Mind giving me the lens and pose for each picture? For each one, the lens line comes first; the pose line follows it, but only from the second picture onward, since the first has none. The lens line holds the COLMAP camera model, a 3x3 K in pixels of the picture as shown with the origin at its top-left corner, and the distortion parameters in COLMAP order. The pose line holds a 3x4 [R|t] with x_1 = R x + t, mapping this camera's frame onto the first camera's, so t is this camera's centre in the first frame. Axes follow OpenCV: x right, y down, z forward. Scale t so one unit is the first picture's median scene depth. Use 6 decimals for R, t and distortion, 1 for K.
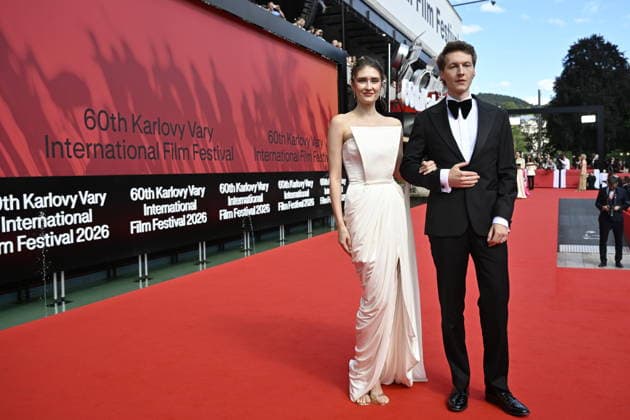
lens RADIAL K [[605.5, 0, 318.8], [0, 605.5, 194.4], [0, 0, 1]] dist [0.000453, 0.000000]
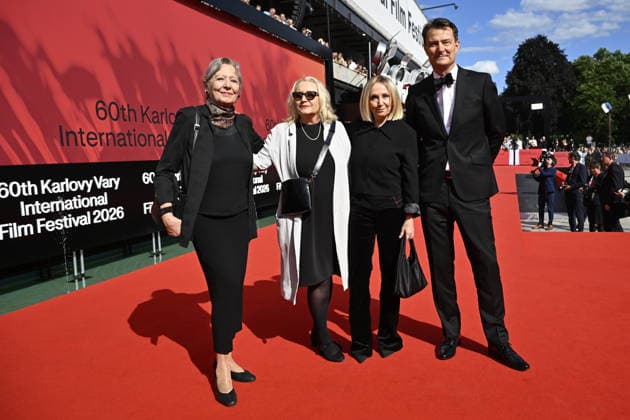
lens RADIAL K [[787.7, 0, 314.4], [0, 787.7, 196.4], [0, 0, 1]] dist [0.162480, 0.000000]
pose [[0.989843, -0.028436, 0.139295, -0.205621], [0.026891, 0.999554, 0.012961, 0.022938], [-0.139602, -0.009083, 0.990166, -0.488235]]
